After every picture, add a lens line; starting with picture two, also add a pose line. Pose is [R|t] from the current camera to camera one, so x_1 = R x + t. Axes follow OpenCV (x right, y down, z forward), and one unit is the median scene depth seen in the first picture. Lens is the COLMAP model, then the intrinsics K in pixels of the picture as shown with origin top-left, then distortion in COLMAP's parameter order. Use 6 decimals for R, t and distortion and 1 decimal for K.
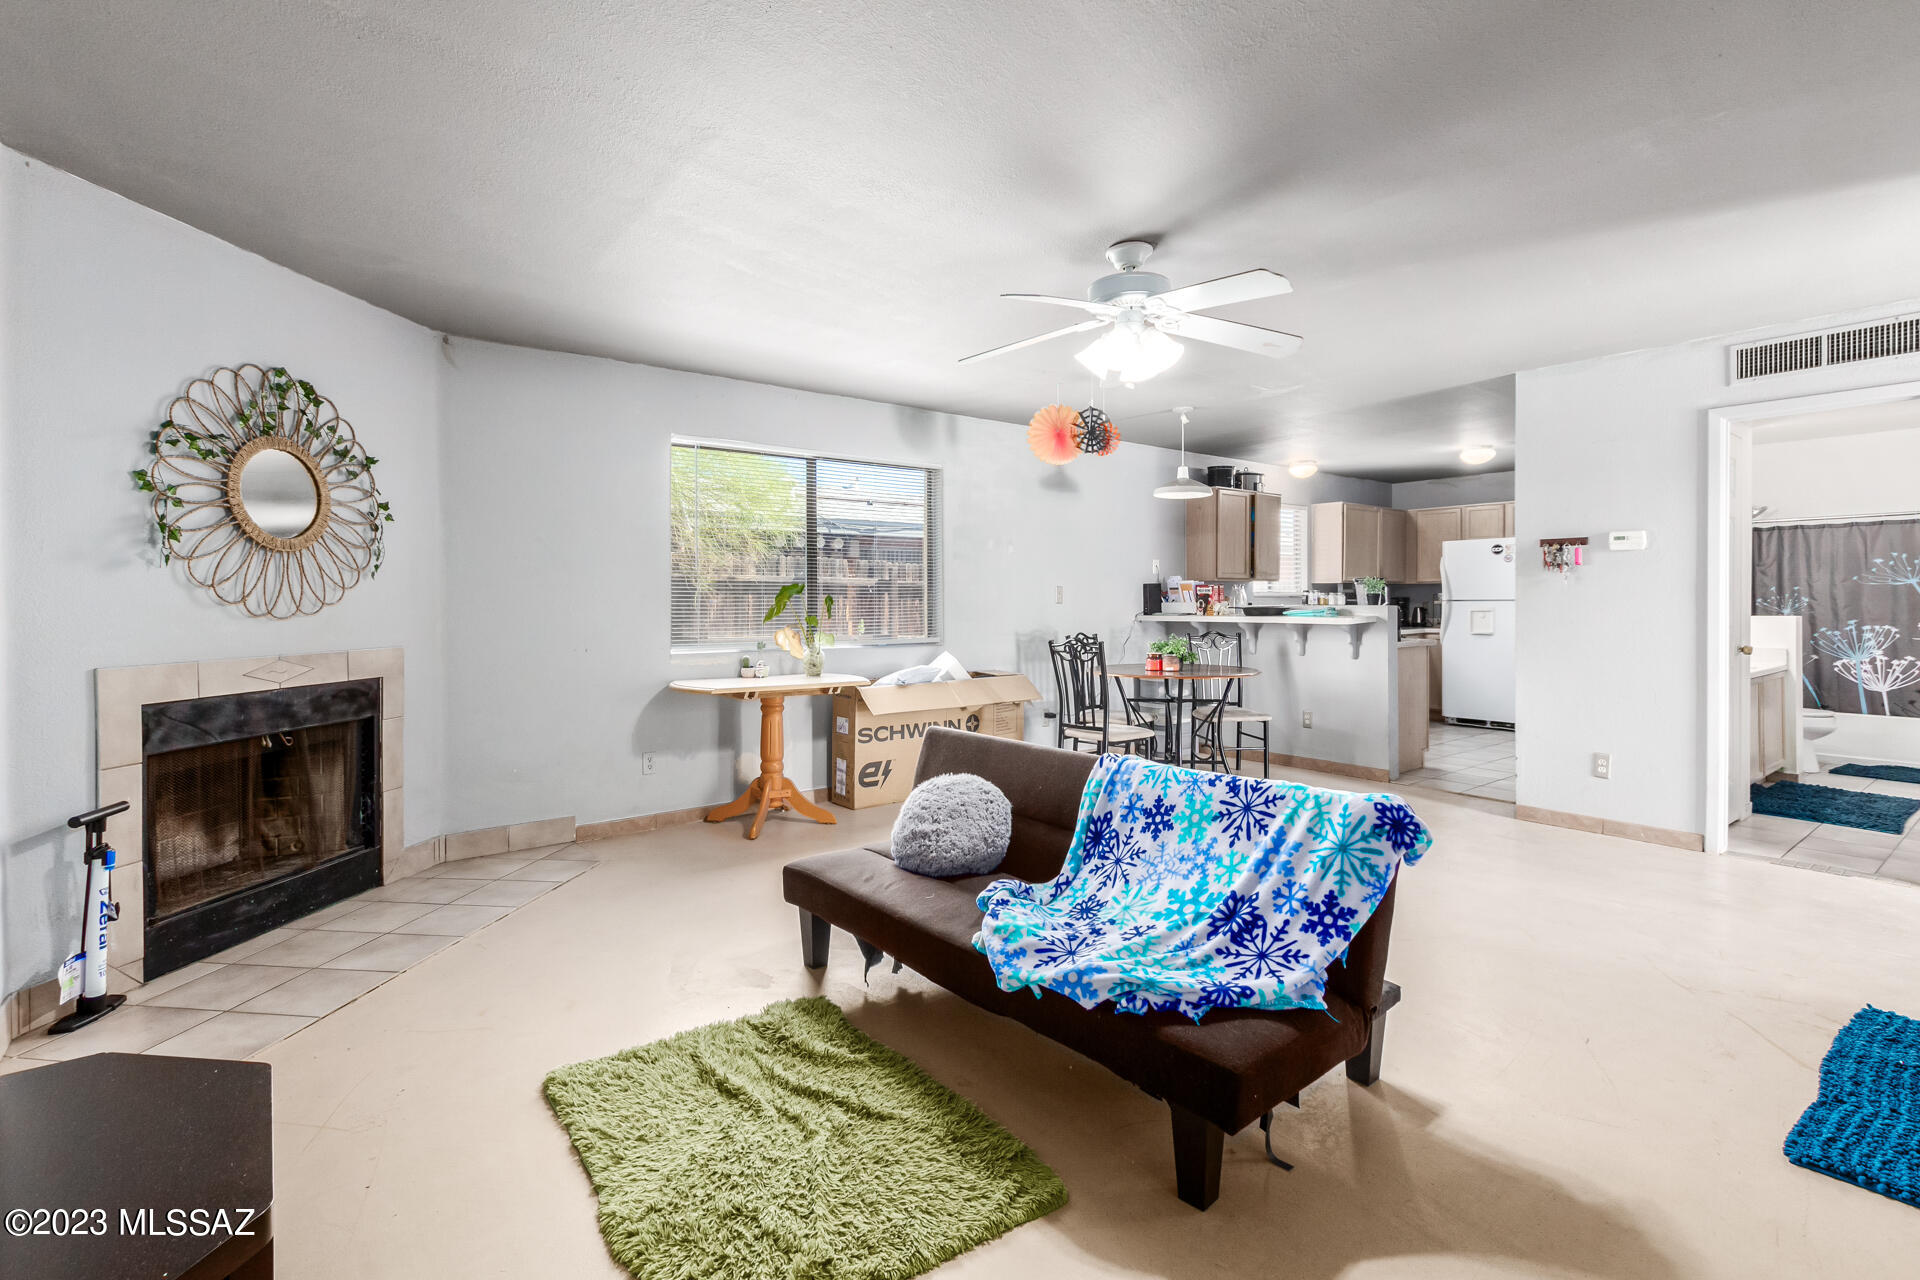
lens RADIAL K [[881.1, 0, 948.9], [0, 881.1, 586.3], [0, 0, 1]] dist [-0.002532, -0.000345]
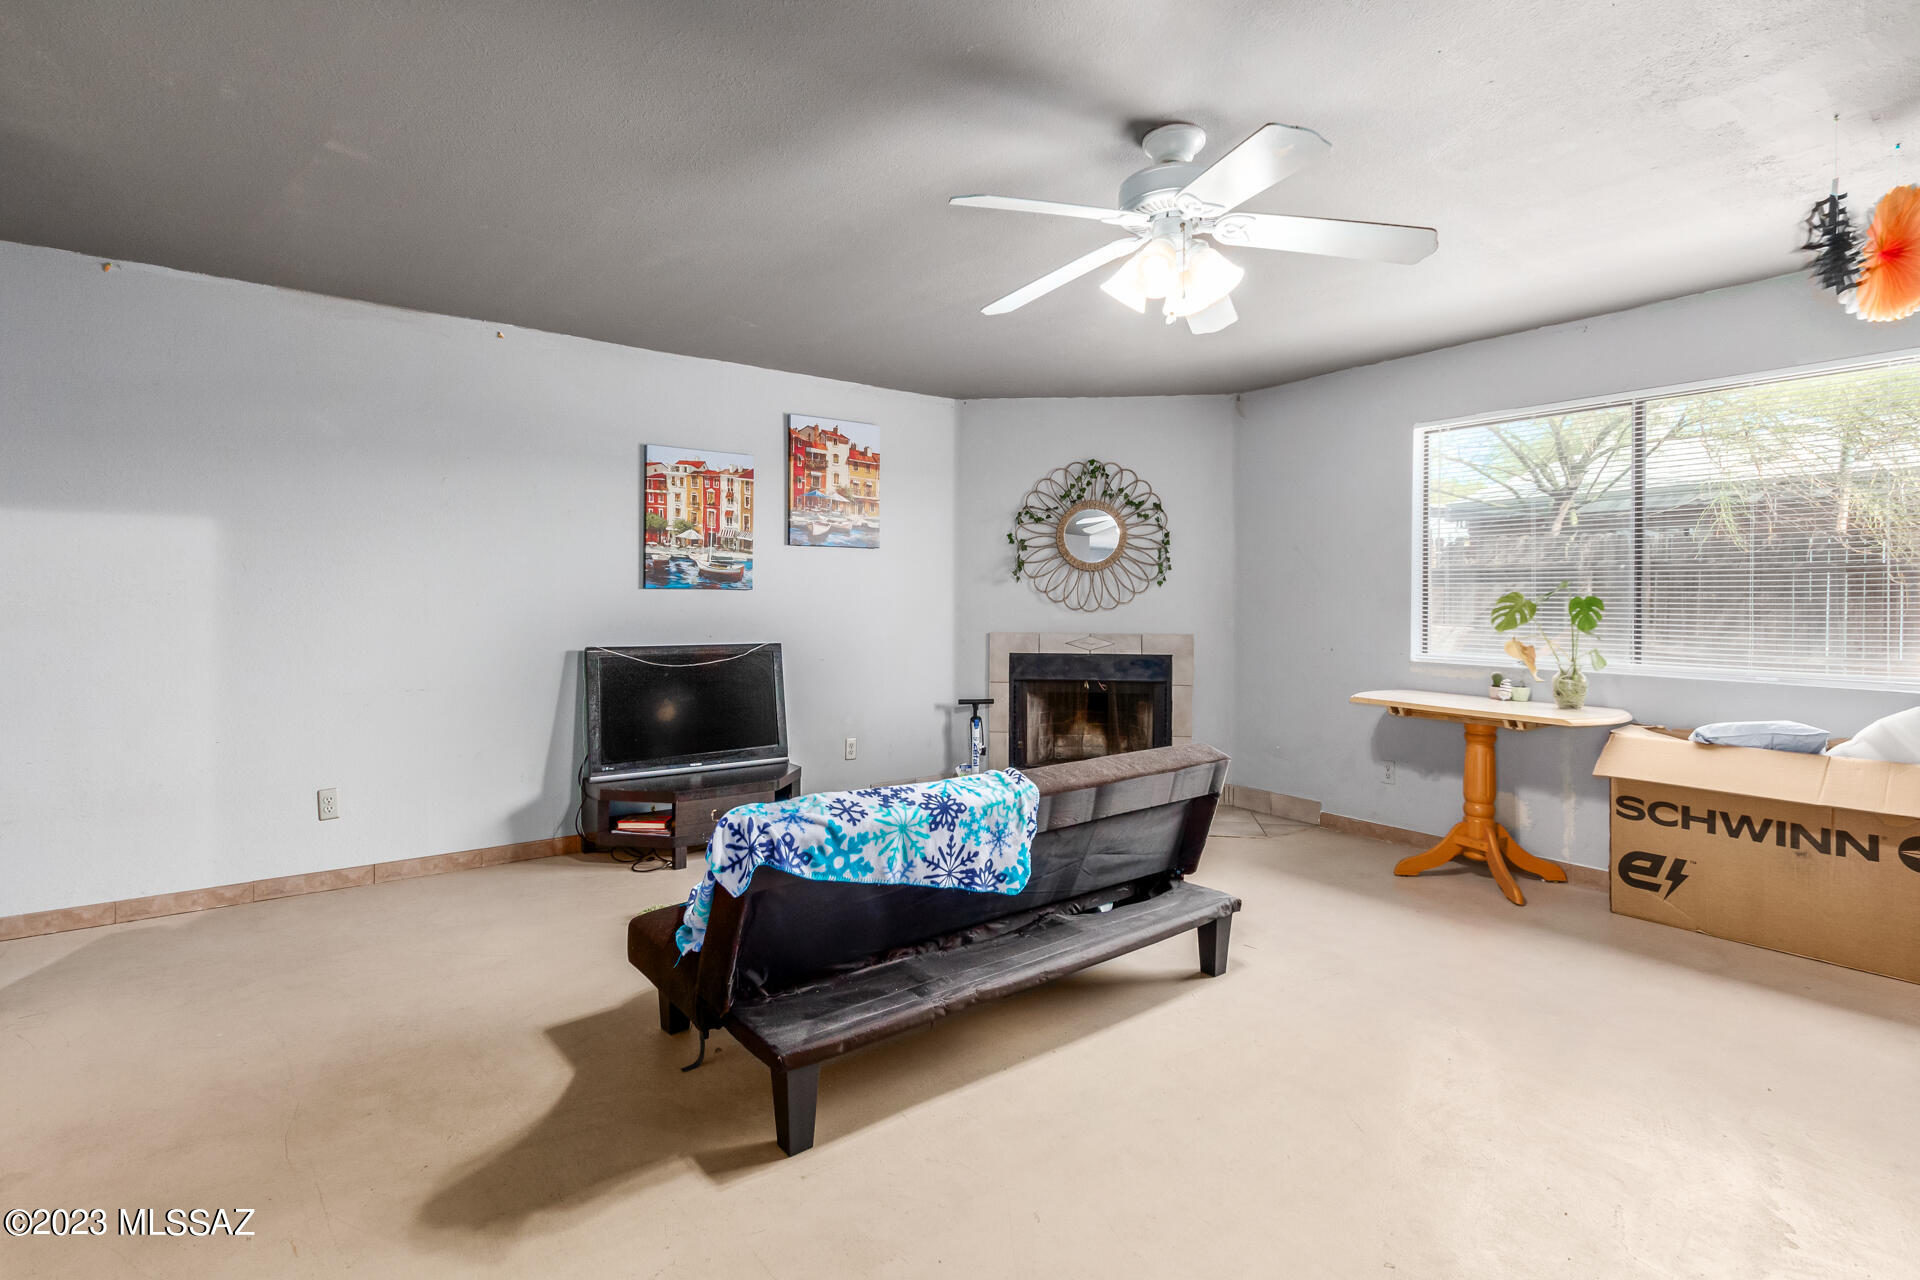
lens RADIAL K [[881.1, 0, 940.1], [0, 881.1, 598.2], [0, 0, 1]] dist [-0.002532, -0.000345]
pose [[-0.028599, 0.001083, -0.999590, 0.925838], [0.009963, 0.999950, 0.000798, 0.007687], [0.999541, -0.009936, -0.028608, 0.787000]]
